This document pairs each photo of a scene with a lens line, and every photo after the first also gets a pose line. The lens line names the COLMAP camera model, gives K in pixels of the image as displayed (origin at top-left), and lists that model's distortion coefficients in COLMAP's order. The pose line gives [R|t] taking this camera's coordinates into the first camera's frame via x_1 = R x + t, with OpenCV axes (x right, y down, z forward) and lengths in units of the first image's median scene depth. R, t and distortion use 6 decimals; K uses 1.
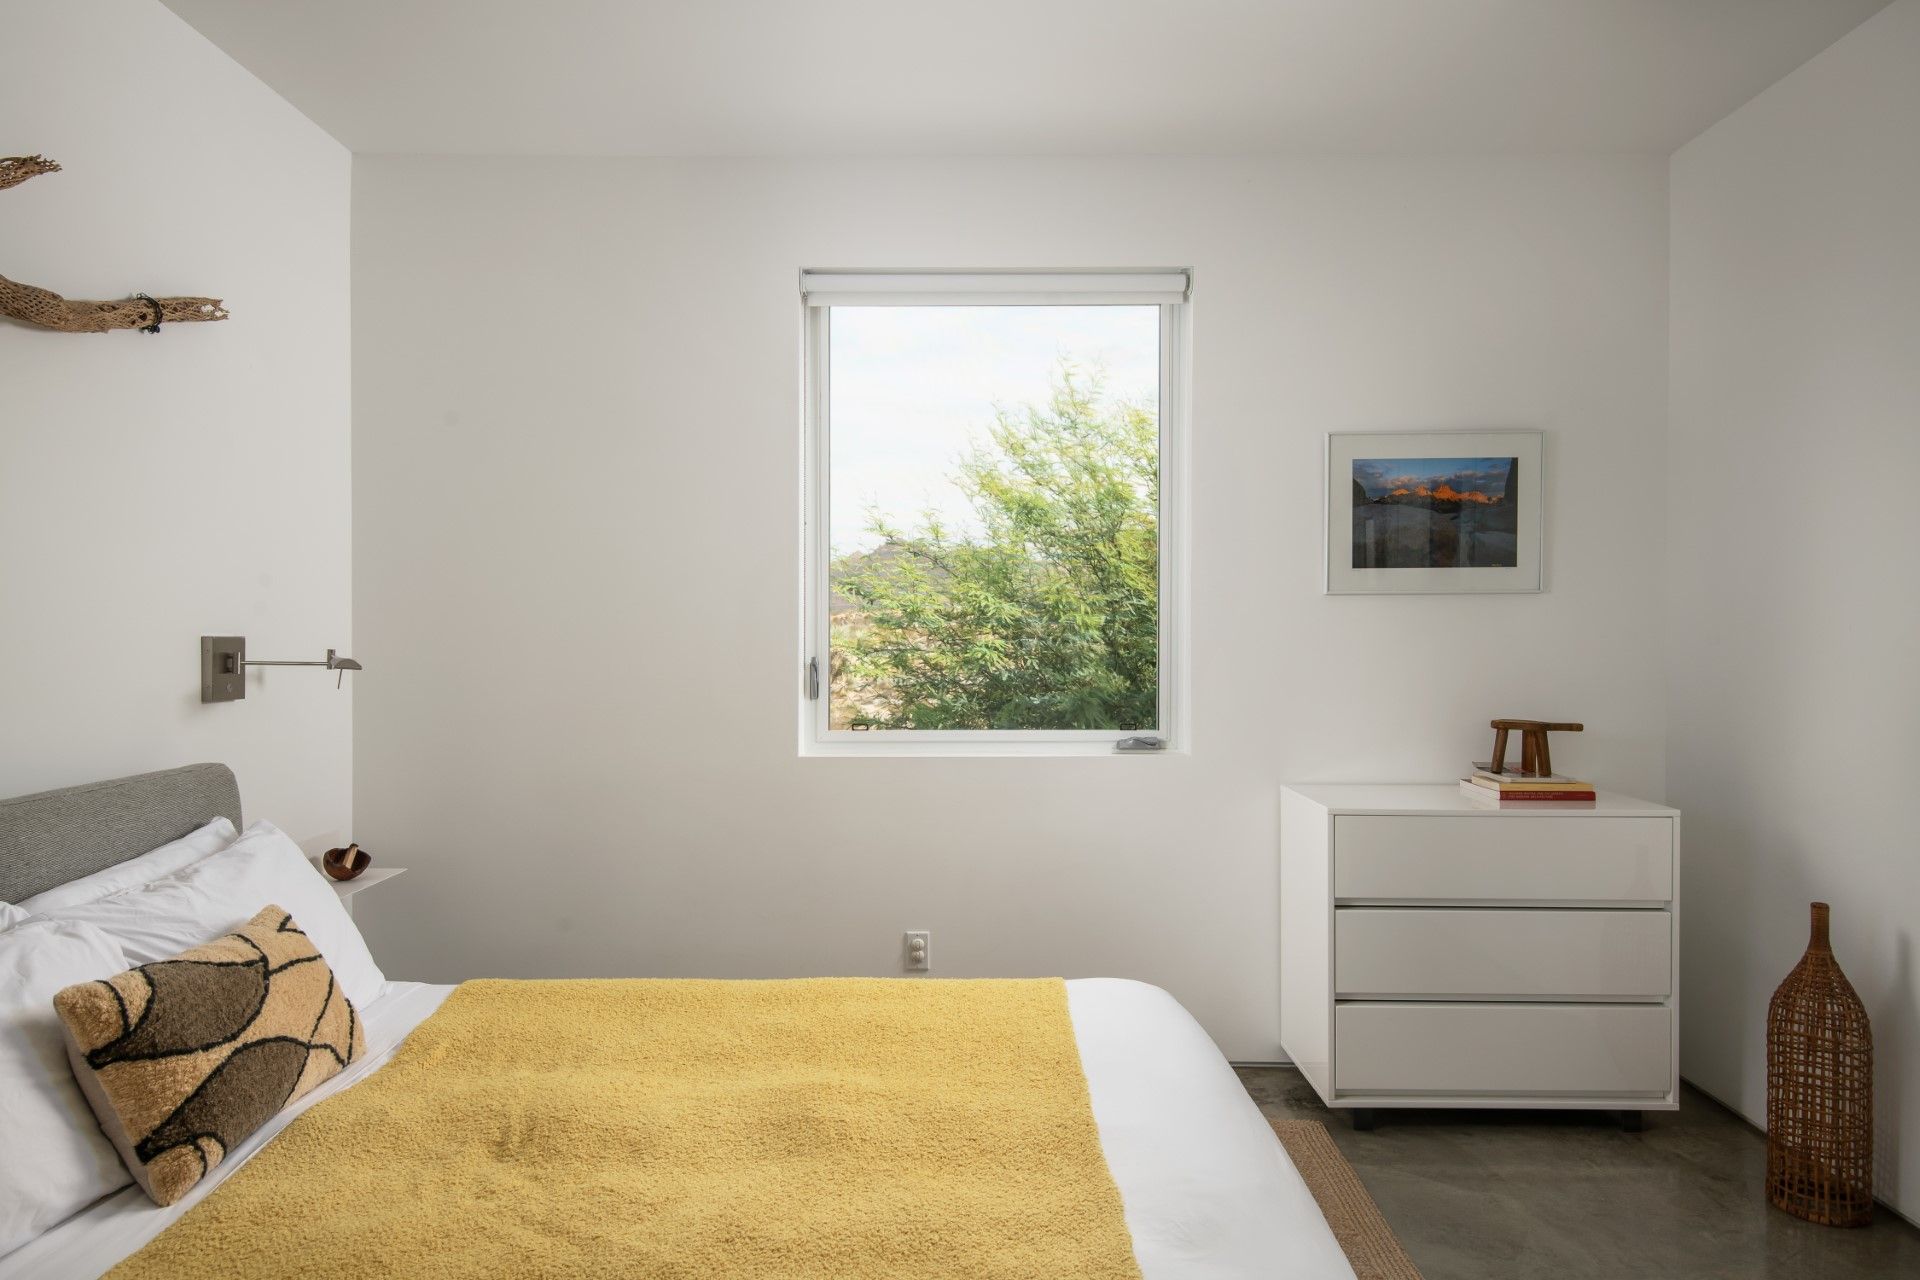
lens RADIAL K [[1272.1, 0, 960.0], [0, 1272.1, 640.0], [0, 0, 1]] dist [0.000623, -0.007310]
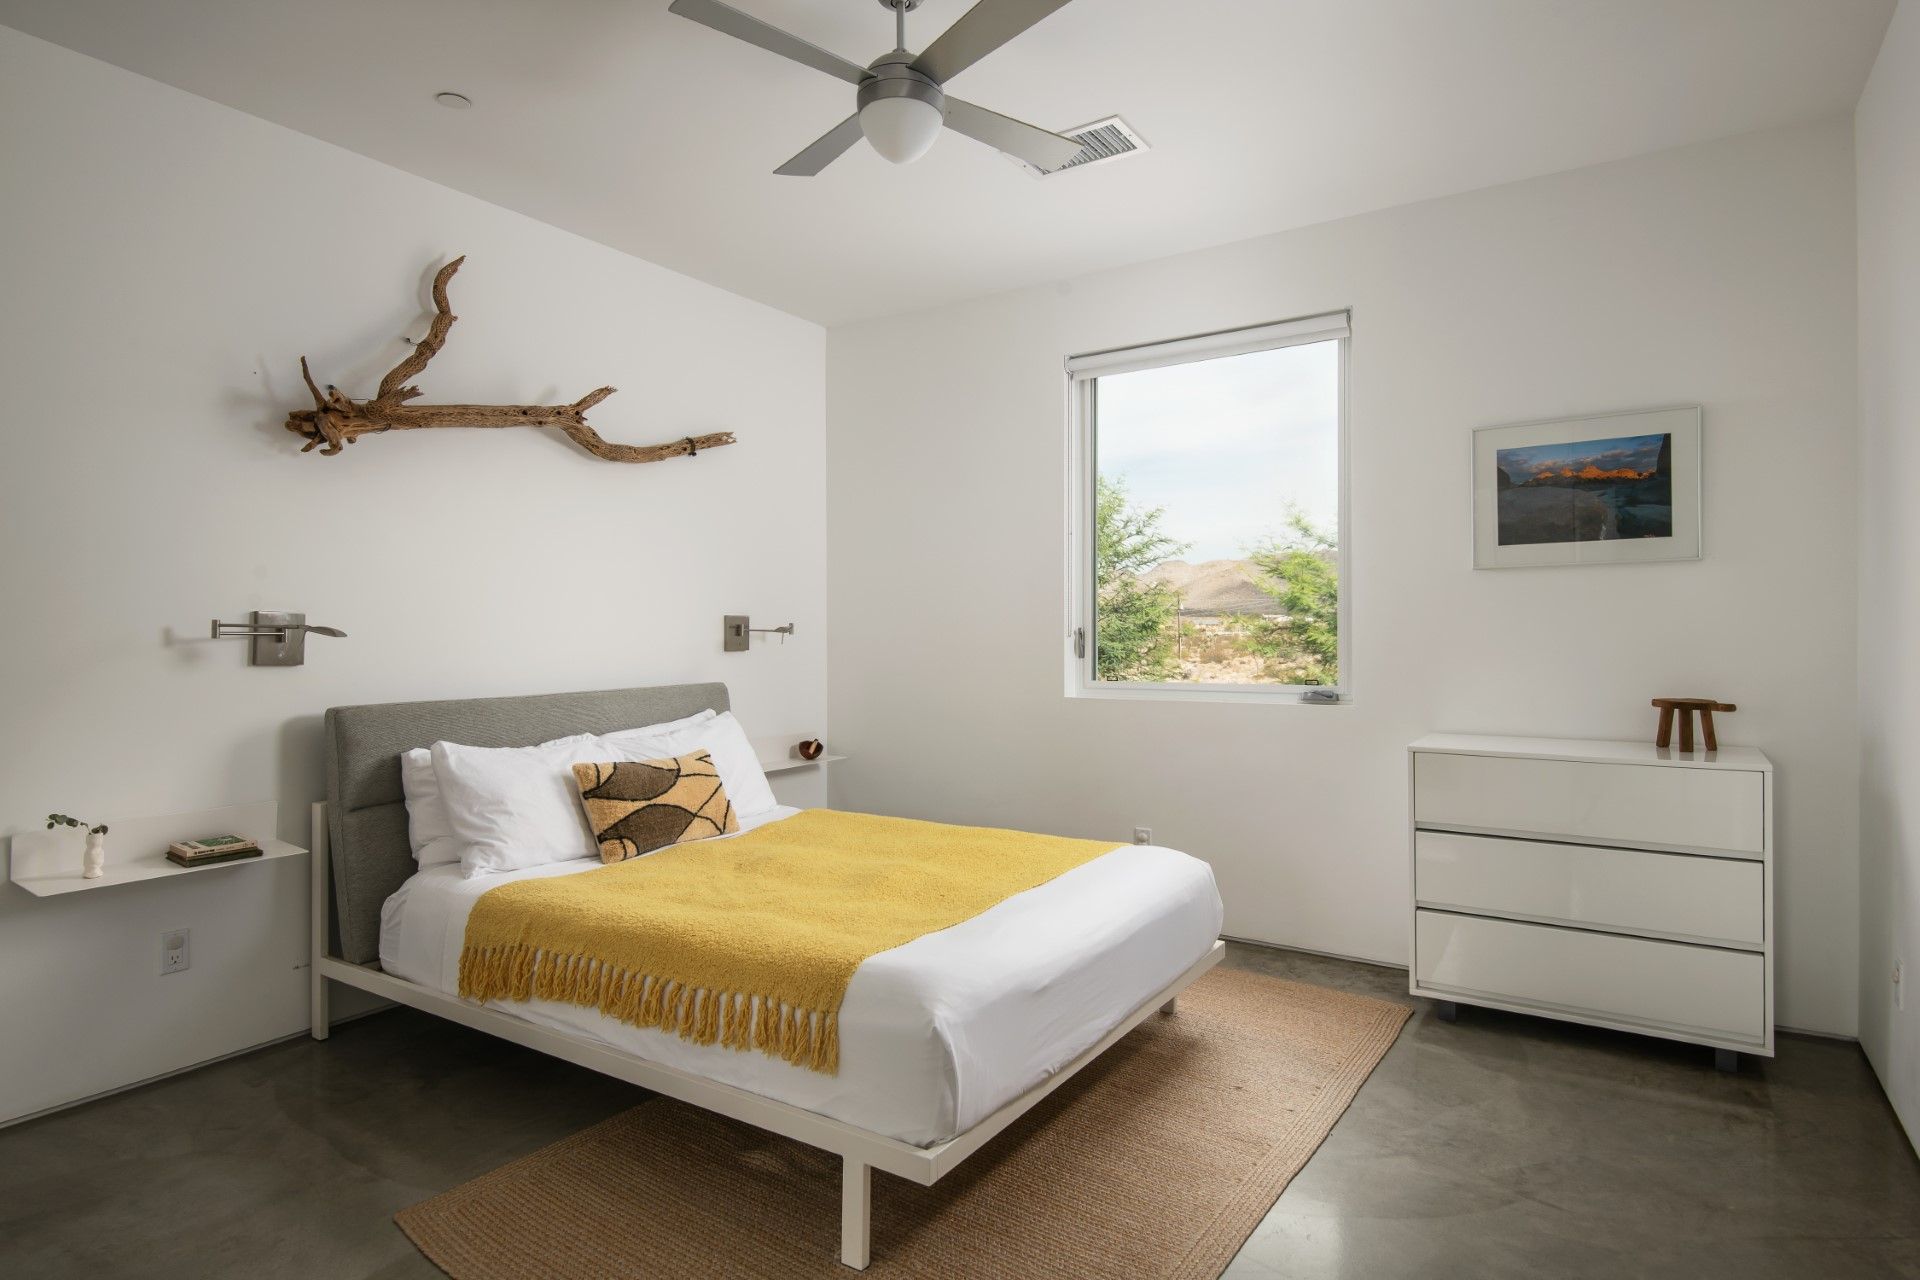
lens RADIAL K [[1272.1, 0, 960.0], [0, 1272.1, 640.0], [0, 0, 1]] dist [0.000623, -0.007310]
pose [[0.789736, -0.004748, -0.613429, 0.717494], [0.000240, 0.999972, -0.007431, 0.041483], [0.613447, 0.005721, 0.789715, -0.220869]]
